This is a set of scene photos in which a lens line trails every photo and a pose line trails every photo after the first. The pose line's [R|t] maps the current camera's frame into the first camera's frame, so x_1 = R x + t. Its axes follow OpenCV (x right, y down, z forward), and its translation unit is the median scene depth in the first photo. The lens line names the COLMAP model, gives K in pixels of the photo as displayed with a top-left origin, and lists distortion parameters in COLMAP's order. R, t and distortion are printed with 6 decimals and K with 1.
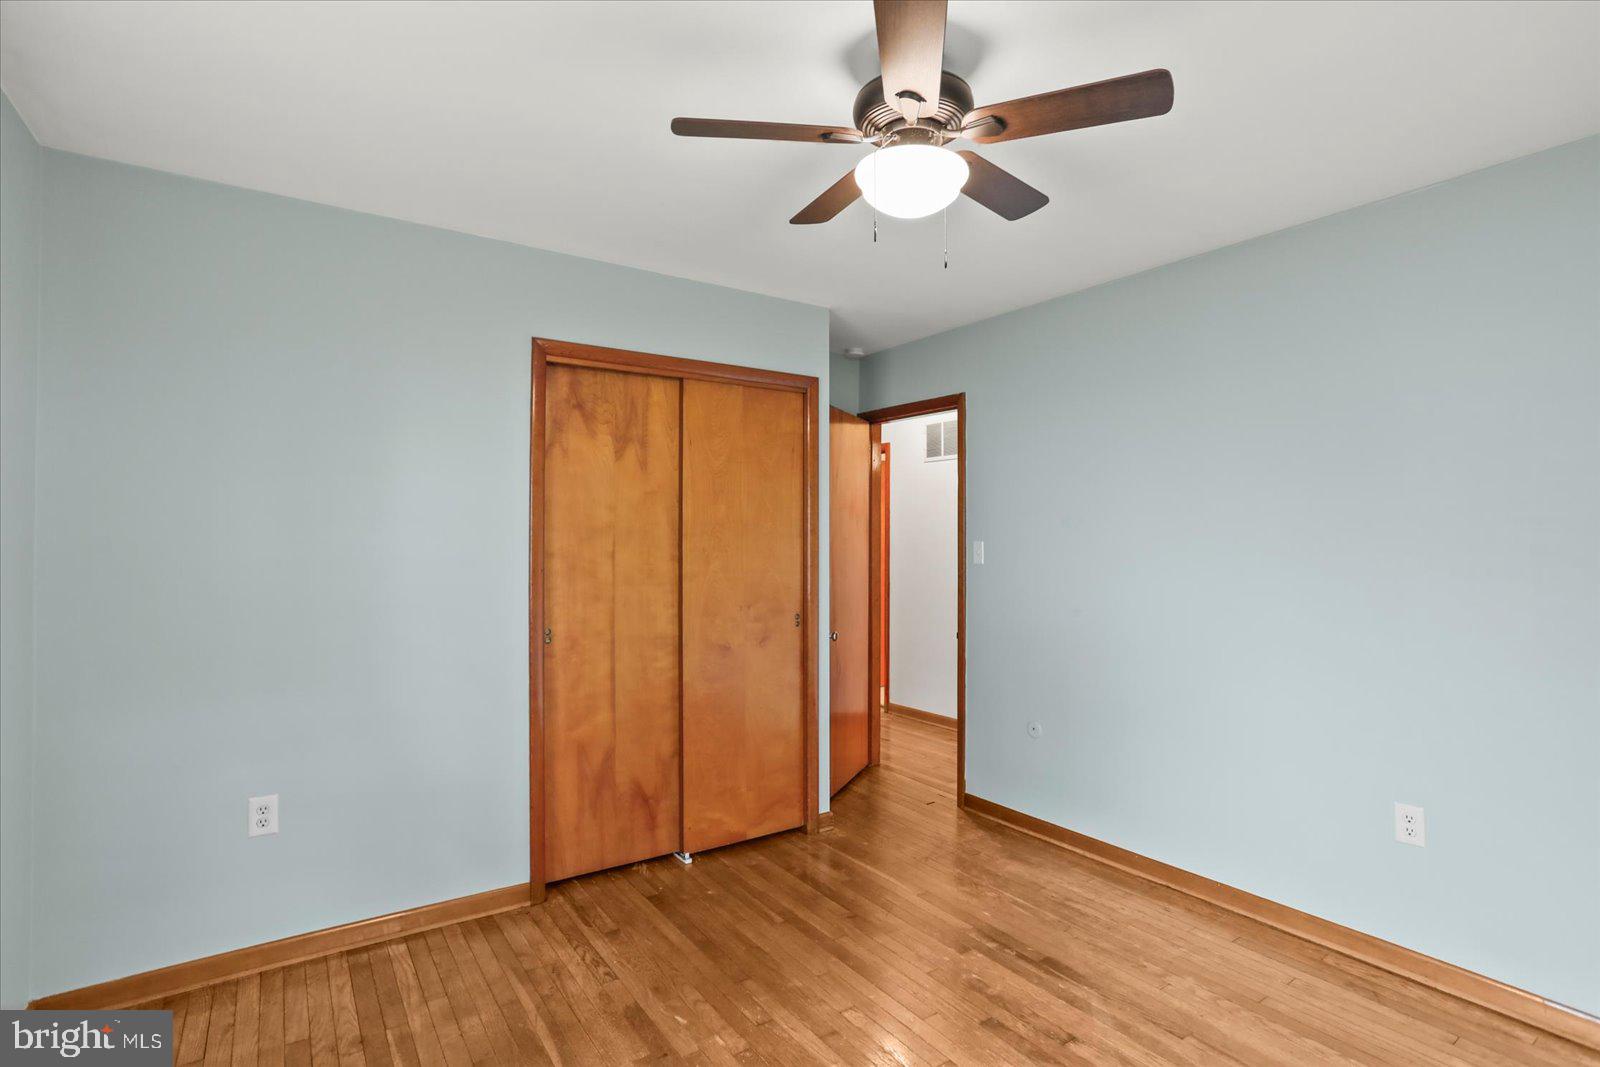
lens RADIAL K [[796.4, 0, 800.0], [0, 796.4, 533.5], [0, 0, 1]] dist [-0.031337, 0.022853]
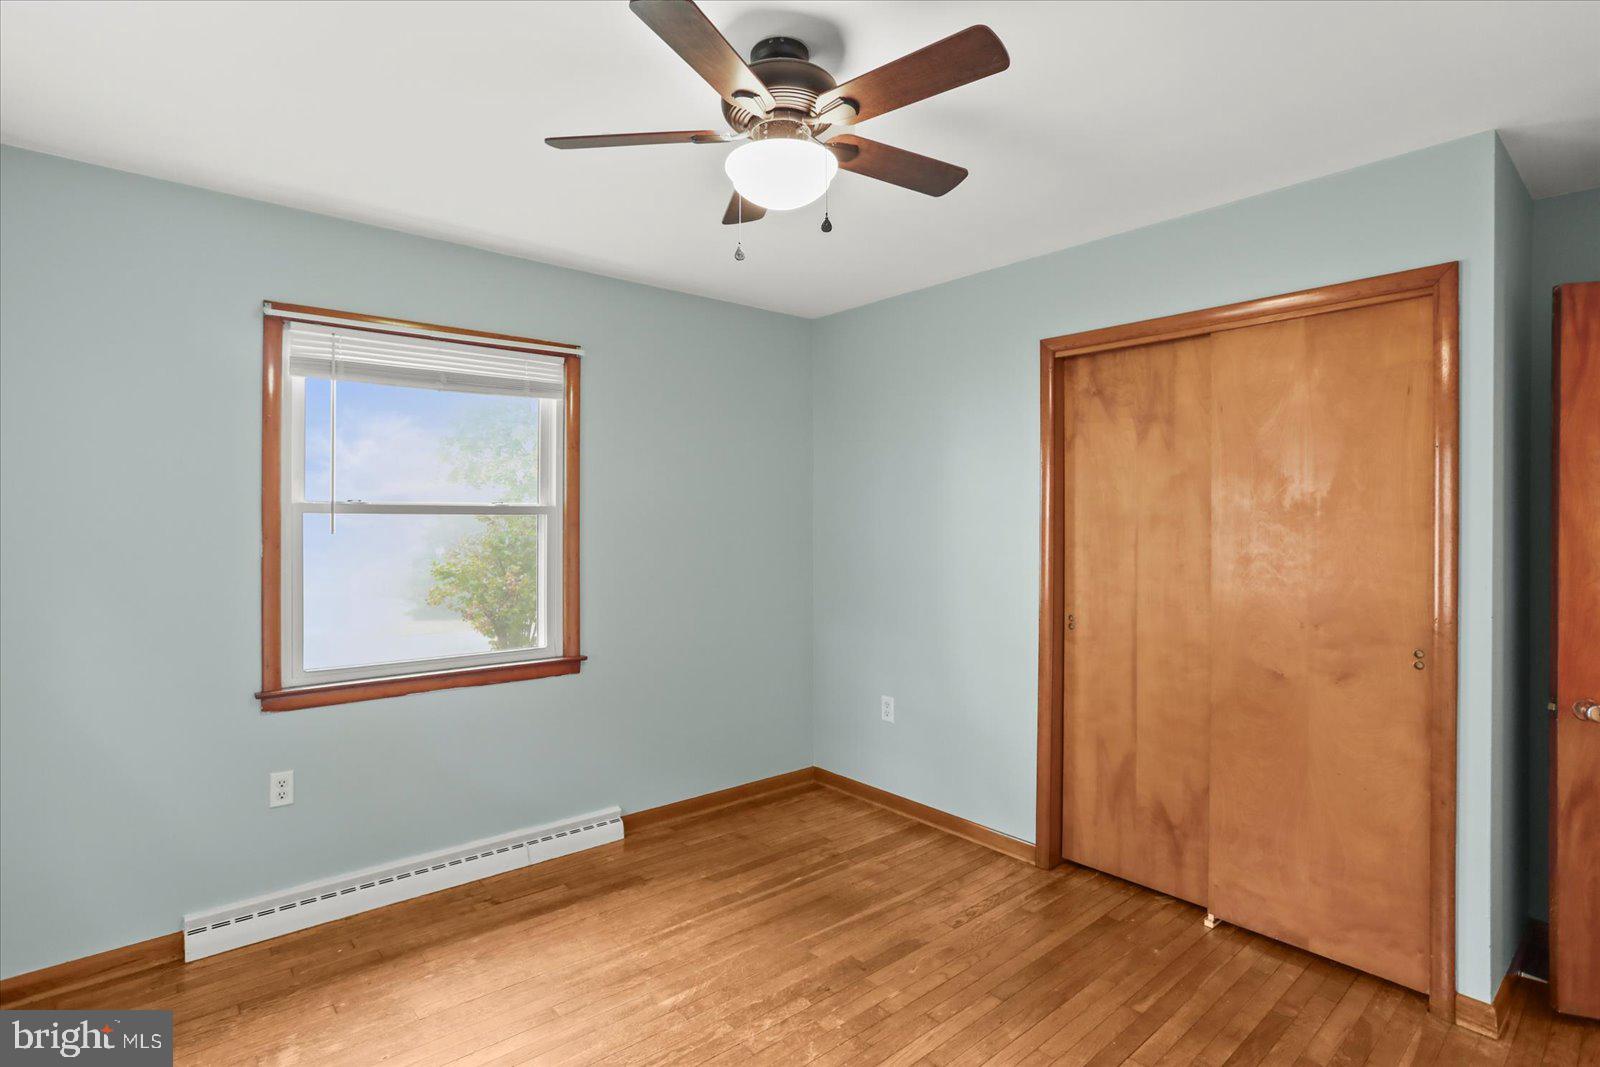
lens RADIAL K [[796.4, 0, 800.0], [0, 796.4, 533.5], [0, 0, 1]] dist [-0.031337, 0.022853]
pose [[0.109820, 0.008727, -0.993913, 0.648801], [0.000967, 0.999960, 0.008887, 0.003805], [0.993951, -0.001937, 0.109807, 0.518536]]
